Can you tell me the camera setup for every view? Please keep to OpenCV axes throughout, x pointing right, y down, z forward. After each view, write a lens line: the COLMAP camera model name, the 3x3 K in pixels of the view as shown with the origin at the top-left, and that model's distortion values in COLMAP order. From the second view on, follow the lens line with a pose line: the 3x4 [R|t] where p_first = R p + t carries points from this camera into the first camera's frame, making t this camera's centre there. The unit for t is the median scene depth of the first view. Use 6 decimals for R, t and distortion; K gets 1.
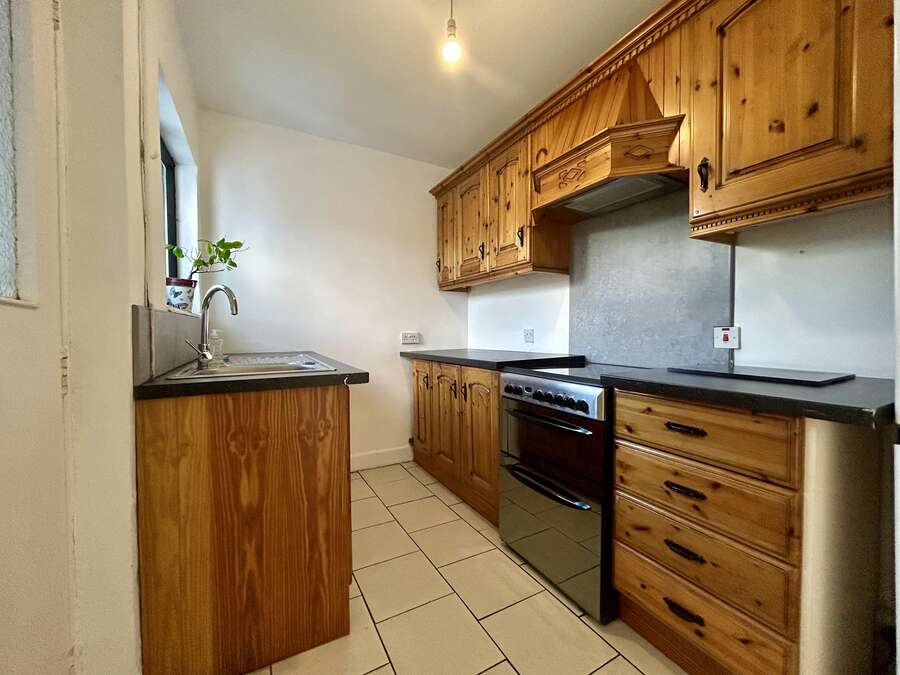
lens RADIAL K [[360.9, 0, 446.5], [0, 360.9, 339.8], [0, 0, 1]] dist [-0.004516, -0.000252]
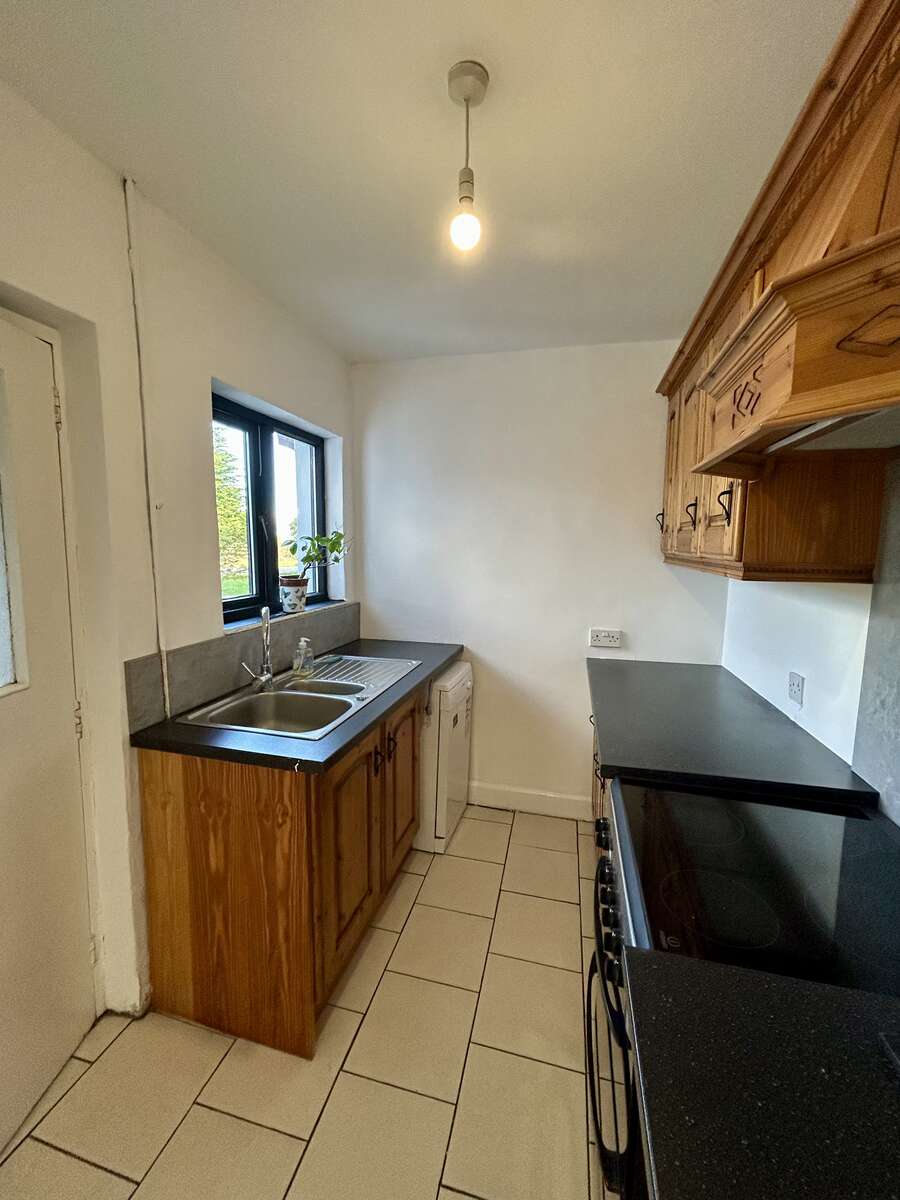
lens RADIAL K [[481.2, 0, 444.8], [0, 481.2, 593.7], [0, 0, 1]] dist [-0.004516, -0.000252]
pose [[0.729540, 0.081466, -0.679069, 0.633244], [-0.029257, 0.995689, 0.088019, -0.361517], [0.683312, -0.044346, 0.728779, 0.480885]]
